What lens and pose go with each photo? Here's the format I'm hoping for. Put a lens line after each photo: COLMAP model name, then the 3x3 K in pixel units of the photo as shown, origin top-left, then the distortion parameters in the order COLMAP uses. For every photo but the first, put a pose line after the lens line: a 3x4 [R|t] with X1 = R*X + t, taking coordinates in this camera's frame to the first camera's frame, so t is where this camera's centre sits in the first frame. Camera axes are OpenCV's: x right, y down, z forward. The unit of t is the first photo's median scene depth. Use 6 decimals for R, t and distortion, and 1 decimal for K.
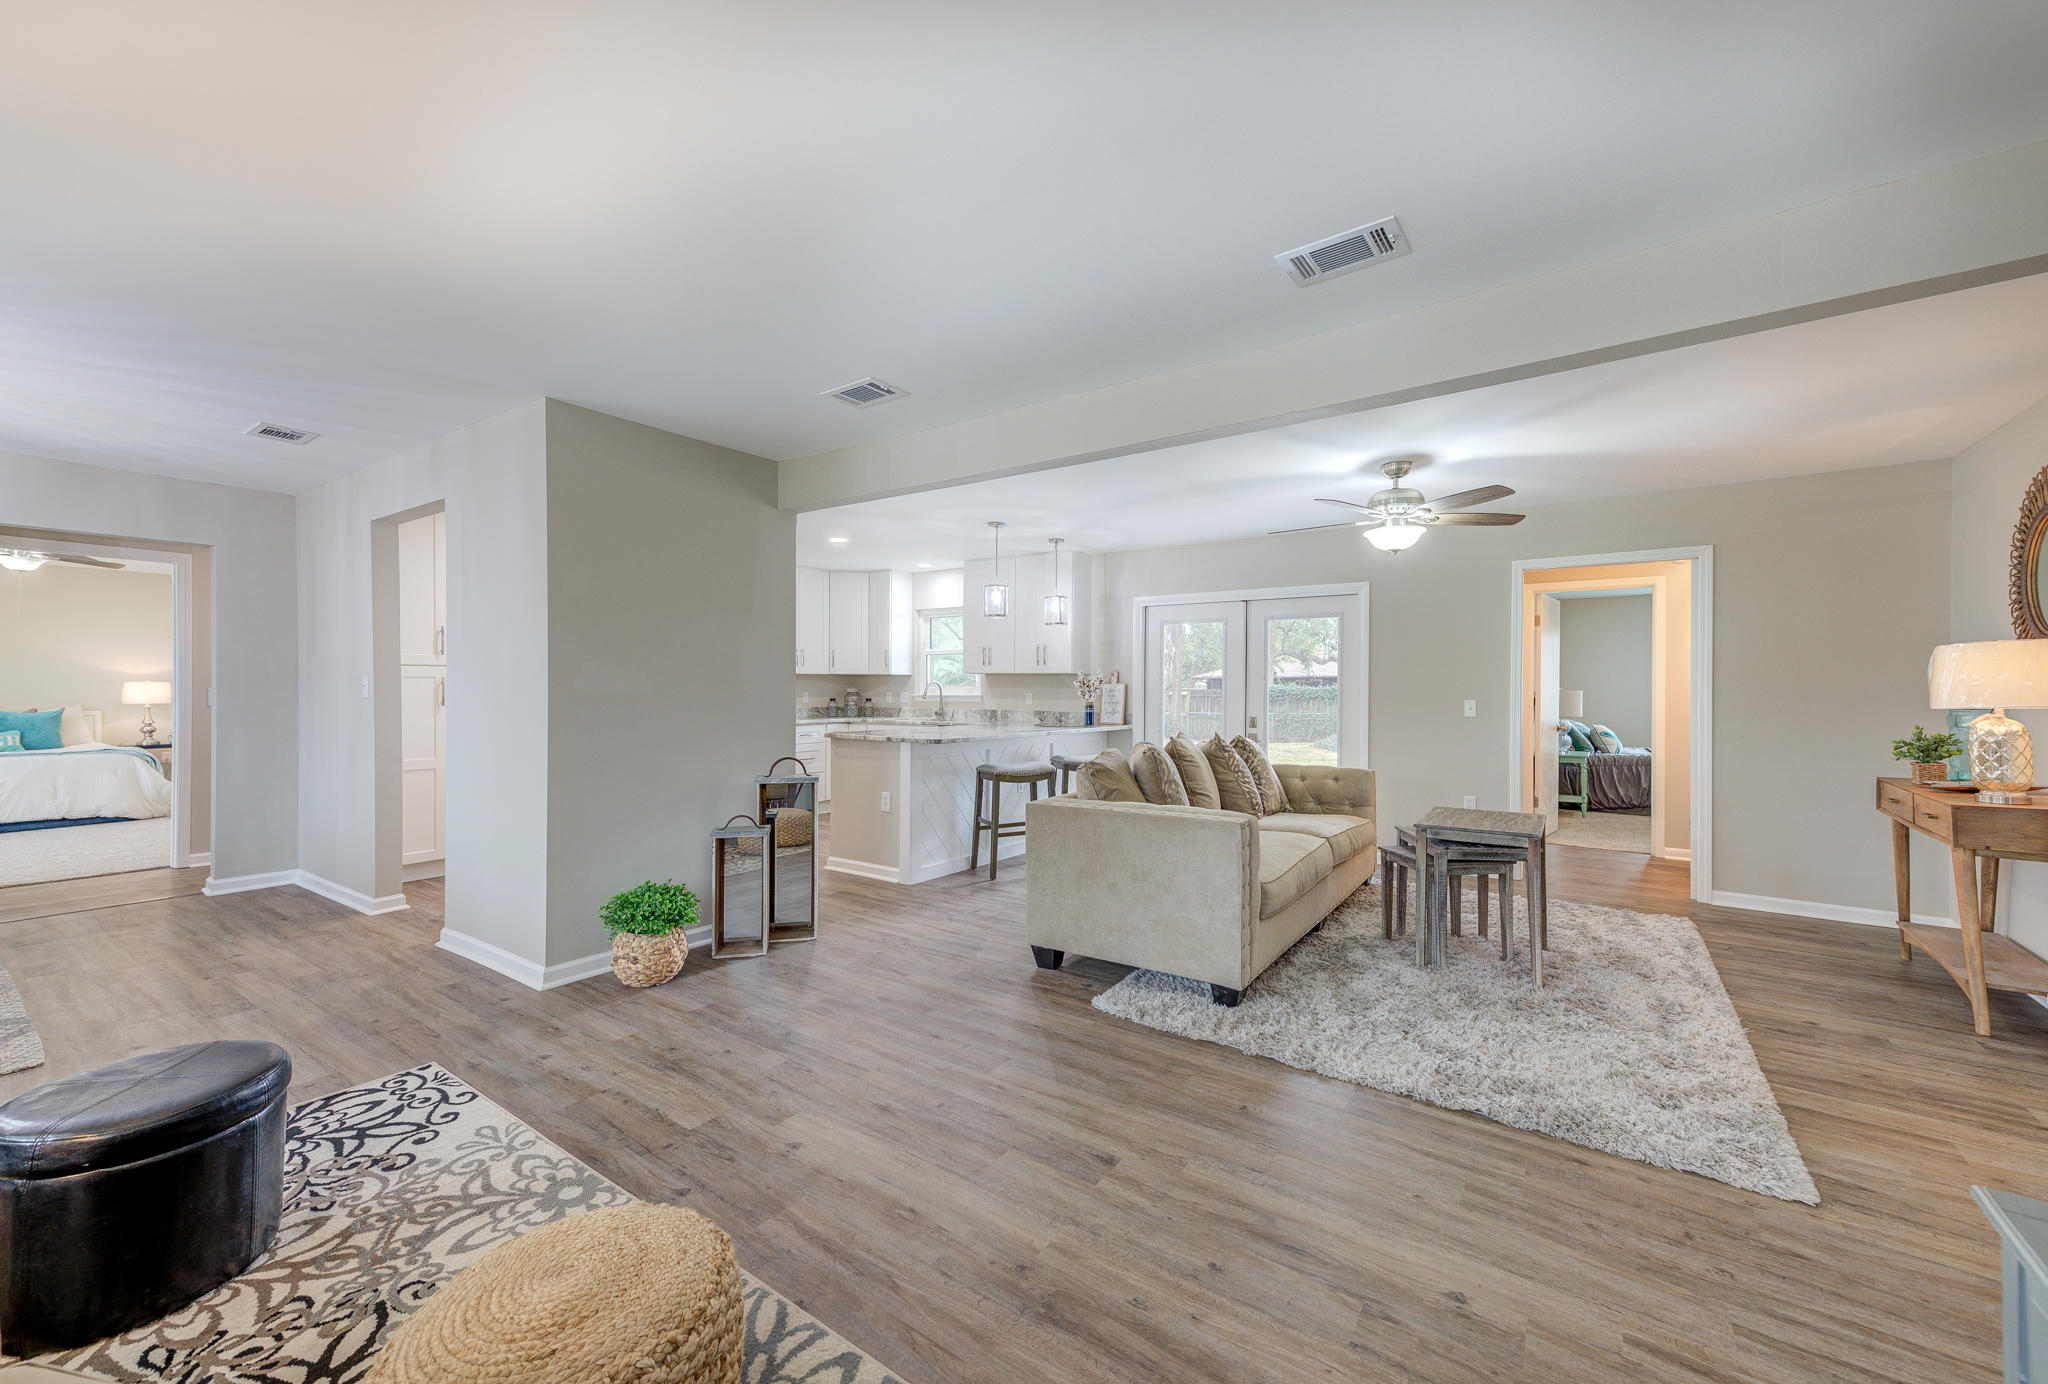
lens RADIAL K [[807.1, 0, 1034.3], [0, 807.1, 689.4], [0, 0, 1]] dist [0.020782, 0.000262]
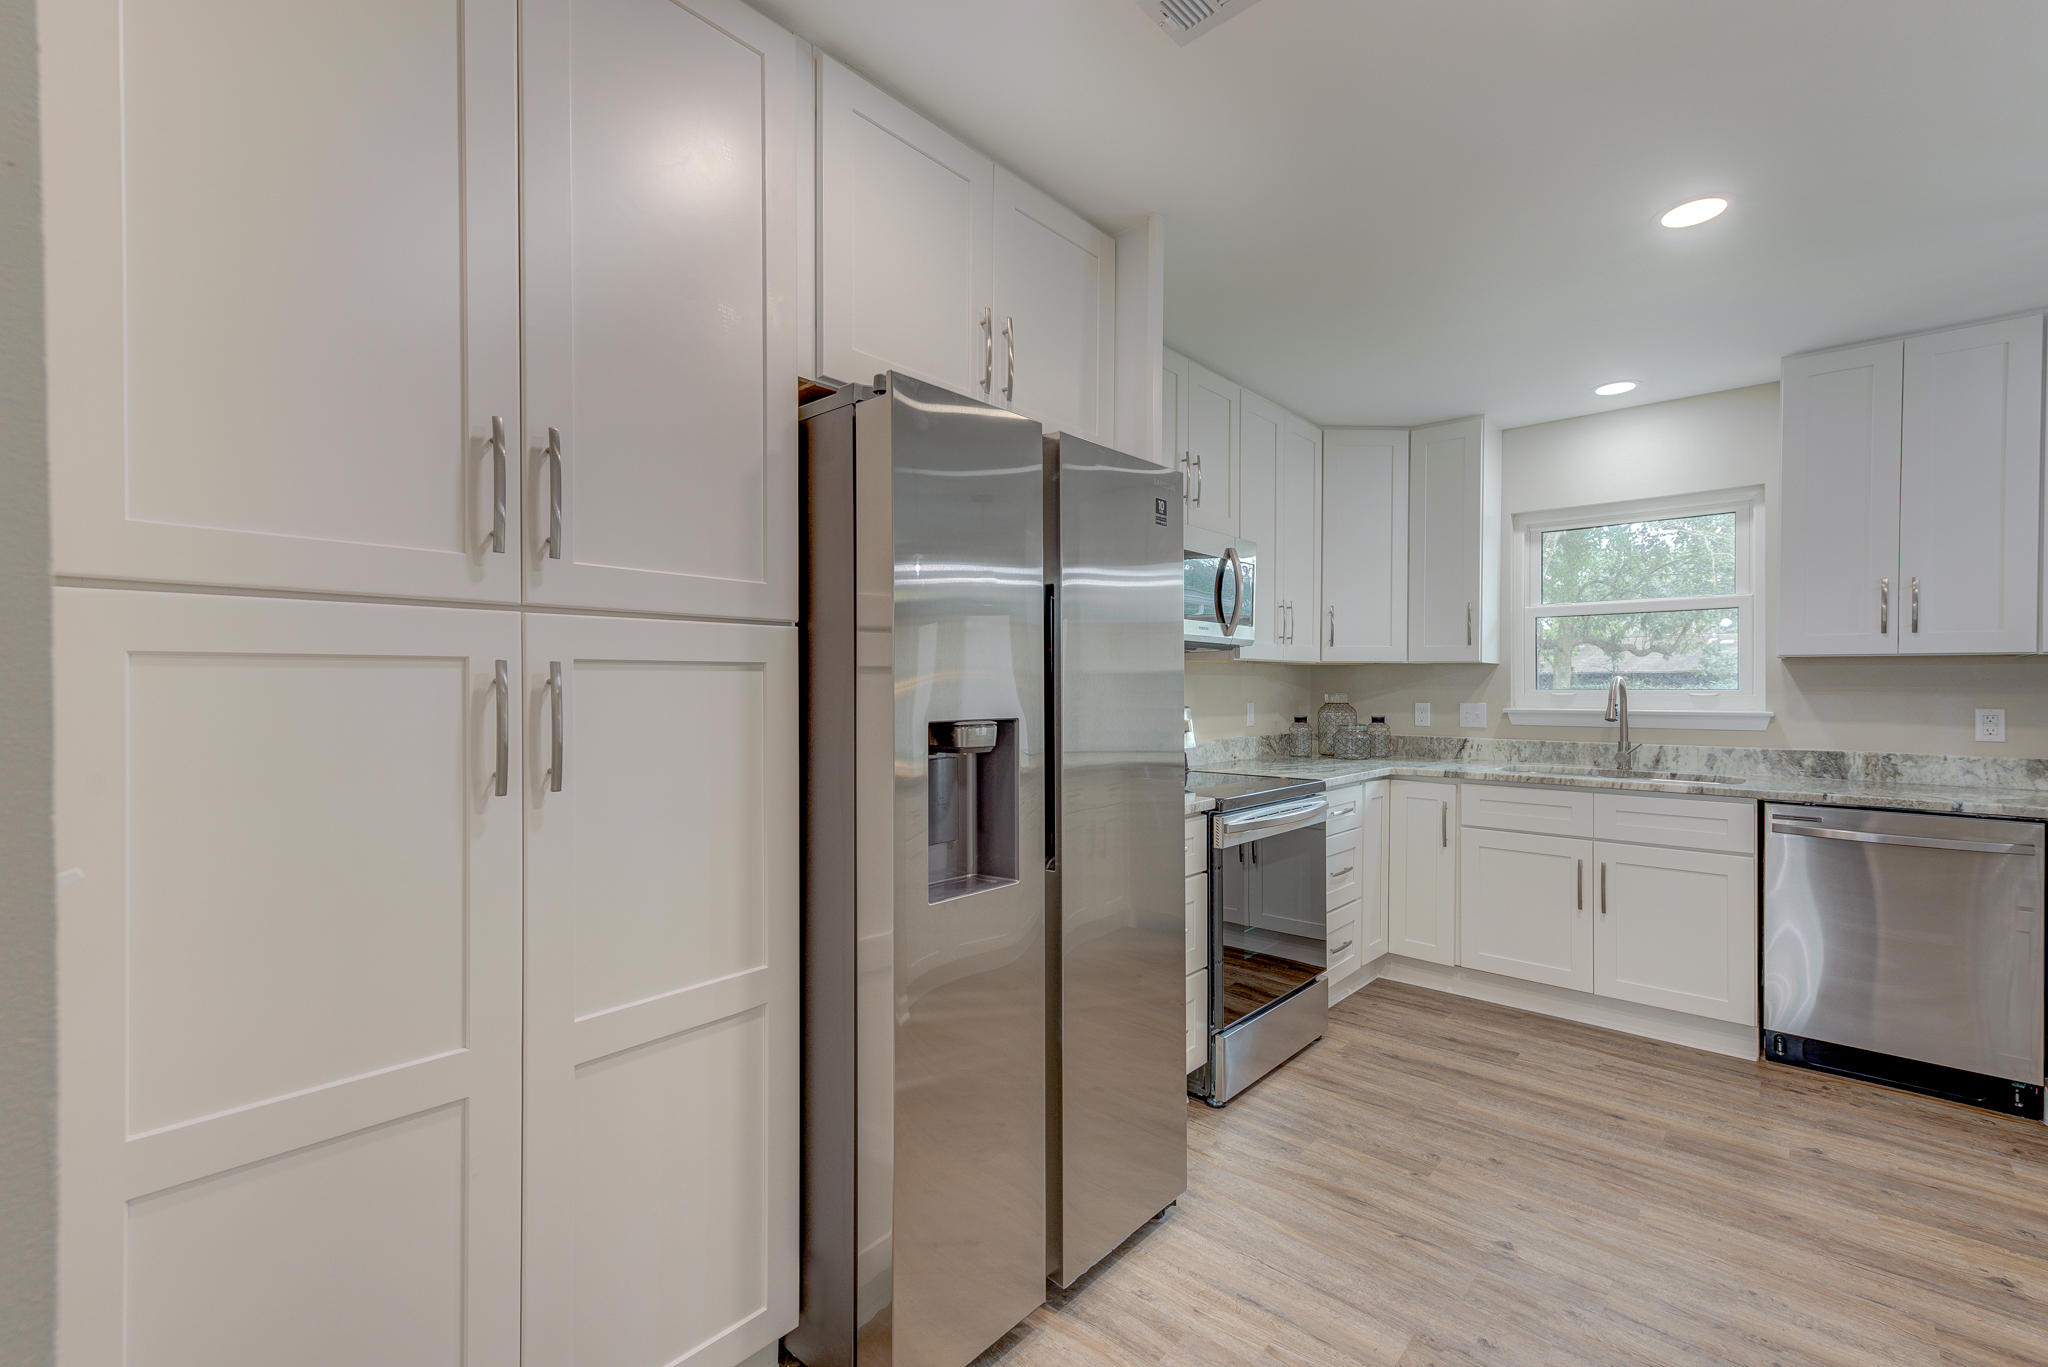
lens RADIAL K [[891.1, 0, 1028.6], [0, 891.1, 686.9], [0, 0, 1]] dist [0.019738, -0.000391]
pose [[0.994000, -0.000041, -0.109376, -0.566387], [-0.000318, 0.999995, -0.003261, -0.006055], [0.109376, 0.003277, 0.993995, 0.794282]]
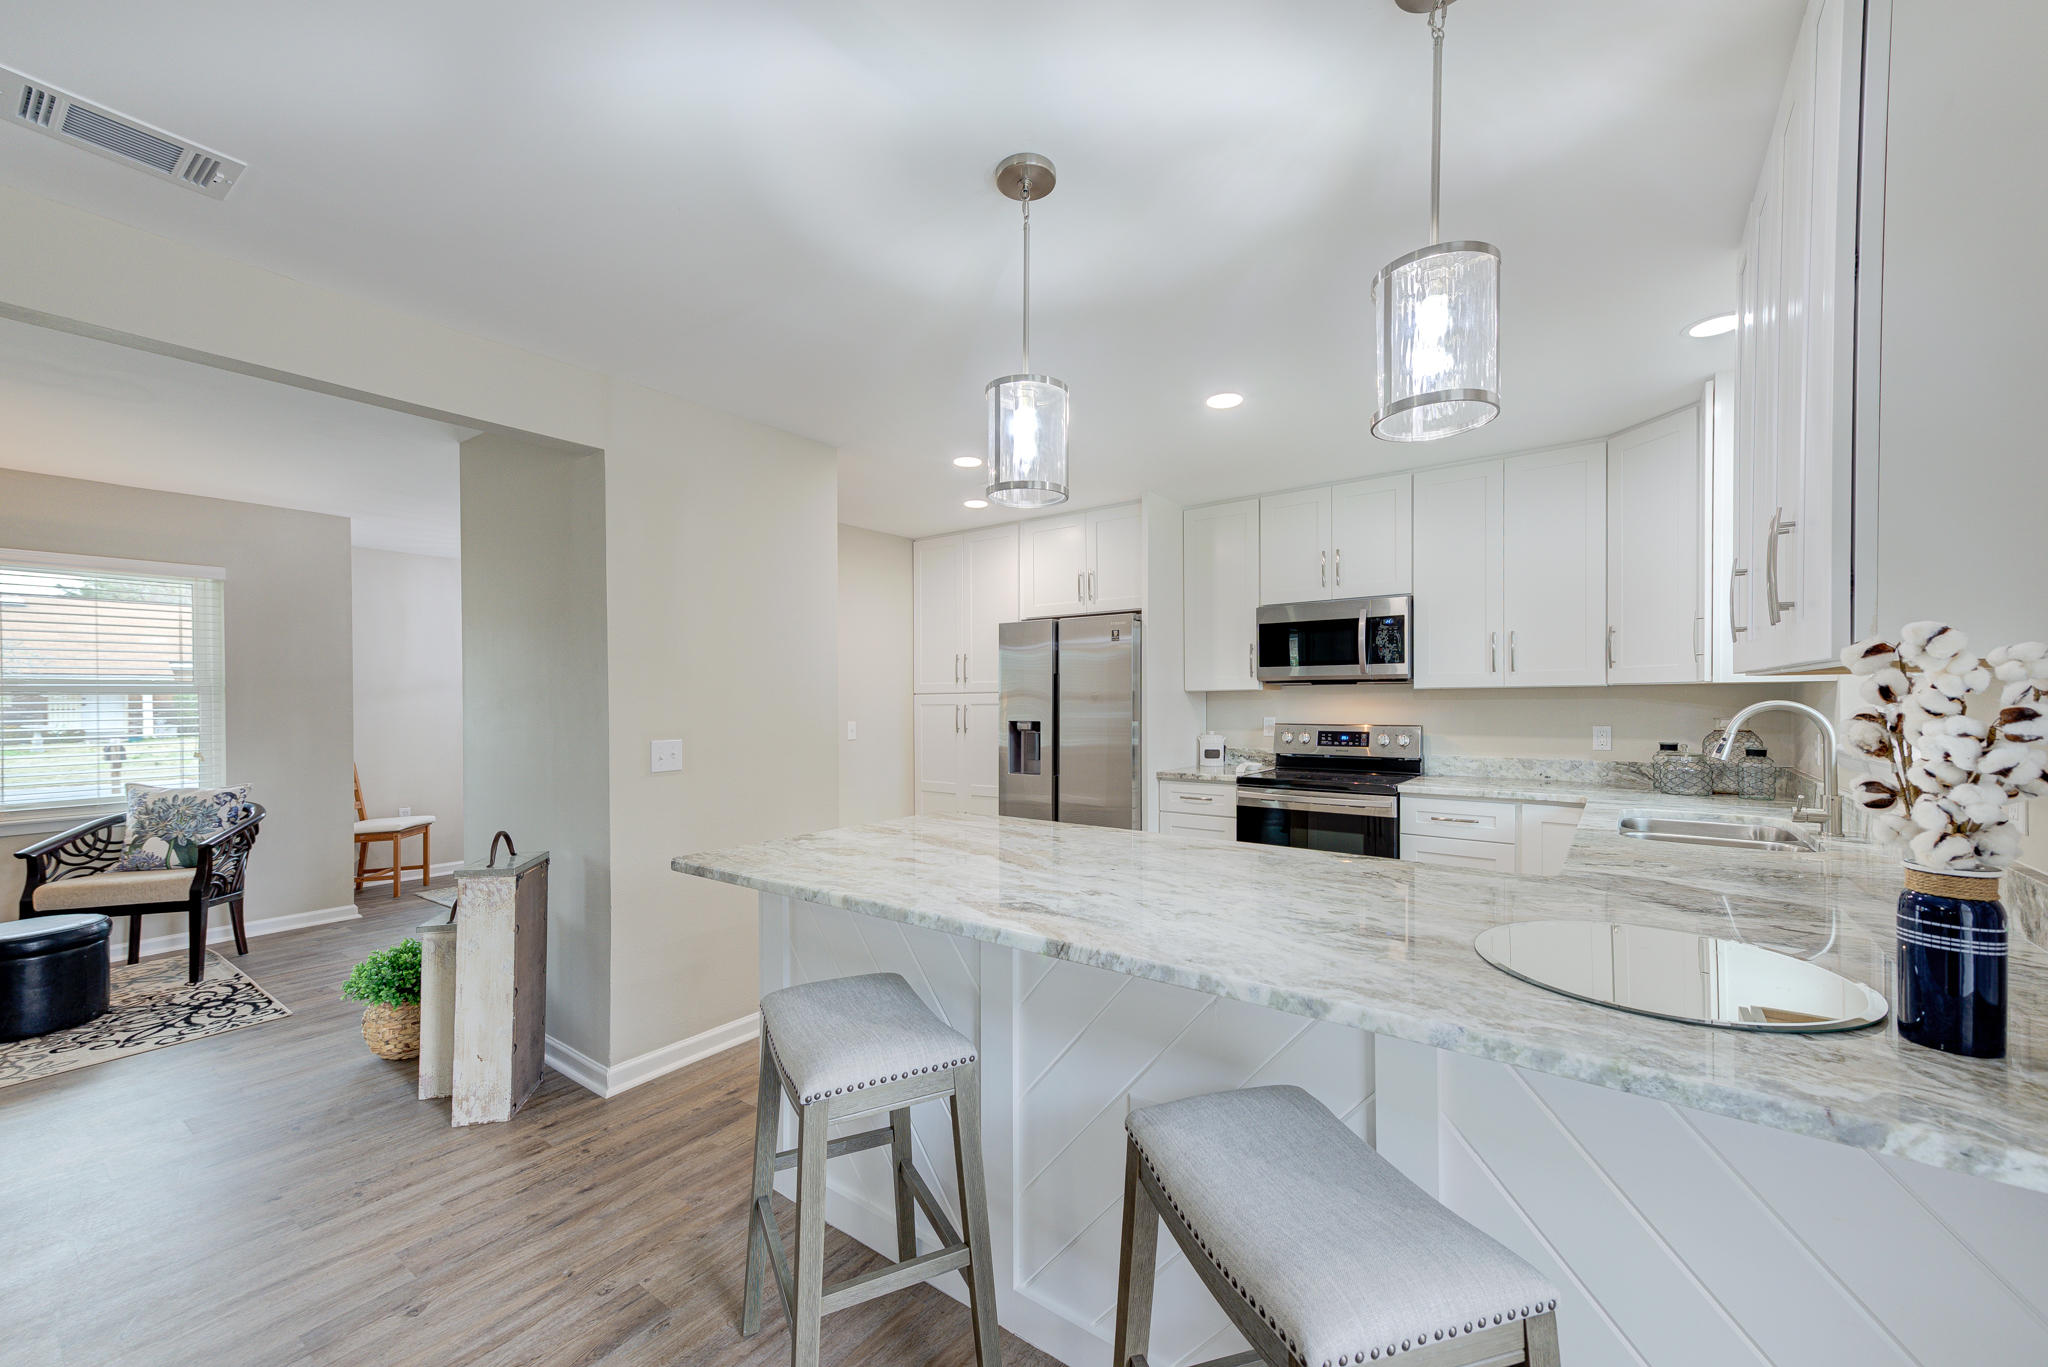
lens RADIAL K [[807.1, 0, 1033.1], [0, 807.1, 705.1], [0, 0, 1]] dist [0.020782, 0.000262]
pose [[-0.020763, 0.004181, -0.999776, 0.274763], [0.001047, 0.999991, 0.004160, -0.017190], [0.999784, -0.000961, -0.020767, 1.127321]]
